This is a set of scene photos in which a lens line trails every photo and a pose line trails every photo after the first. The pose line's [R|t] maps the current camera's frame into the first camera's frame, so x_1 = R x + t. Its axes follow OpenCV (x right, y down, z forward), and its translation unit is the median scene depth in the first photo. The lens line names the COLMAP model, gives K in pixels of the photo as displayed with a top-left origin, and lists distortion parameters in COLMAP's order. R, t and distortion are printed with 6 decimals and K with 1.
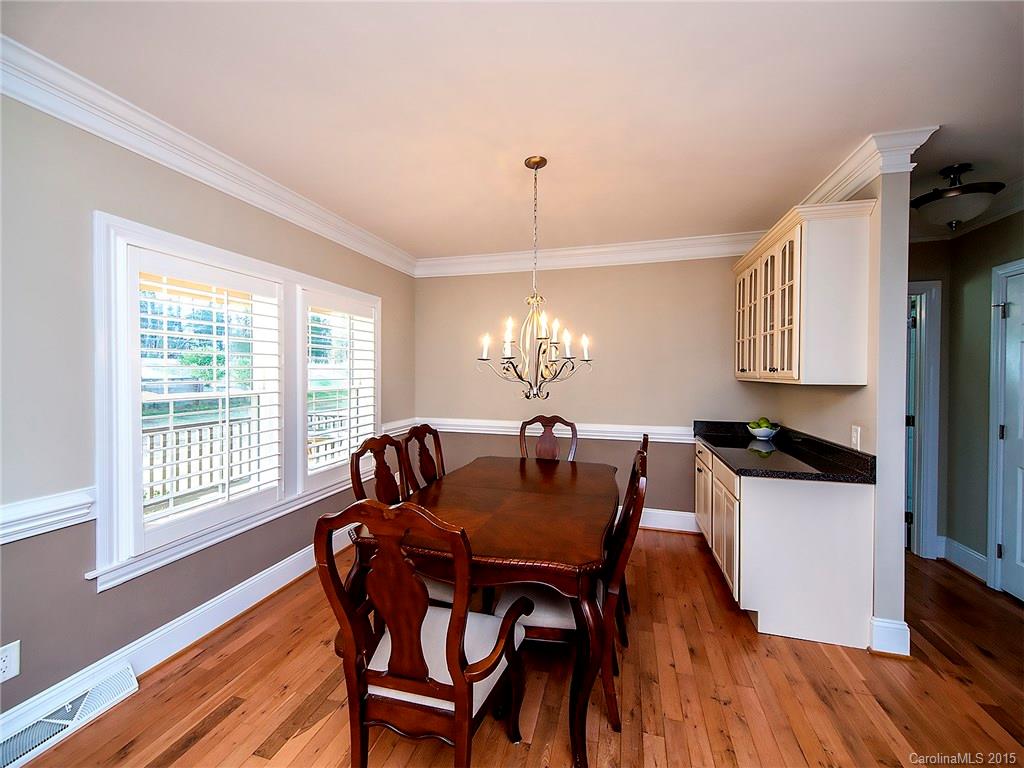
lens RADIAL K [[418.6, 0, 503.2], [0, 418.6, 377.0], [0, 0, 1]] dist [0.028876, -0.011019]
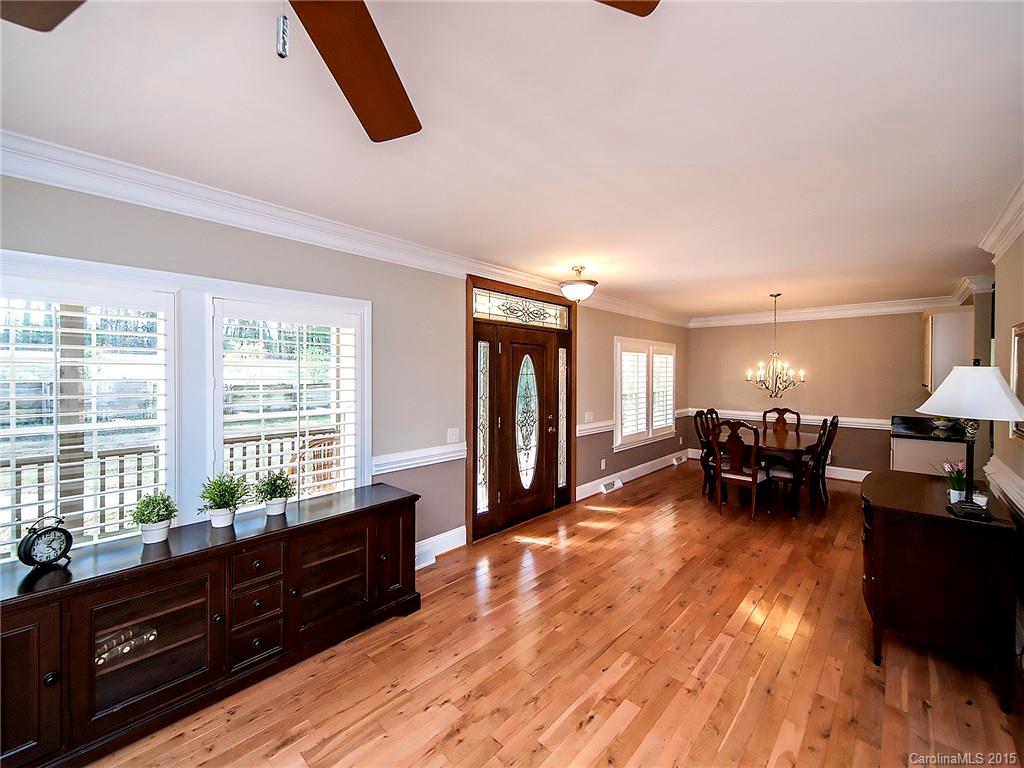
lens RADIAL K [[418.6, 0, 503.2], [0, 418.6, 377.0], [0, 0, 1]] dist [0.028876, -0.011019]
pose [[0.891299, 0.004405, -0.453394, -0.171106], [-0.007533, 0.999959, -0.005093, -0.032394], [0.453353, 0.007955, 0.891296, -1.490504]]
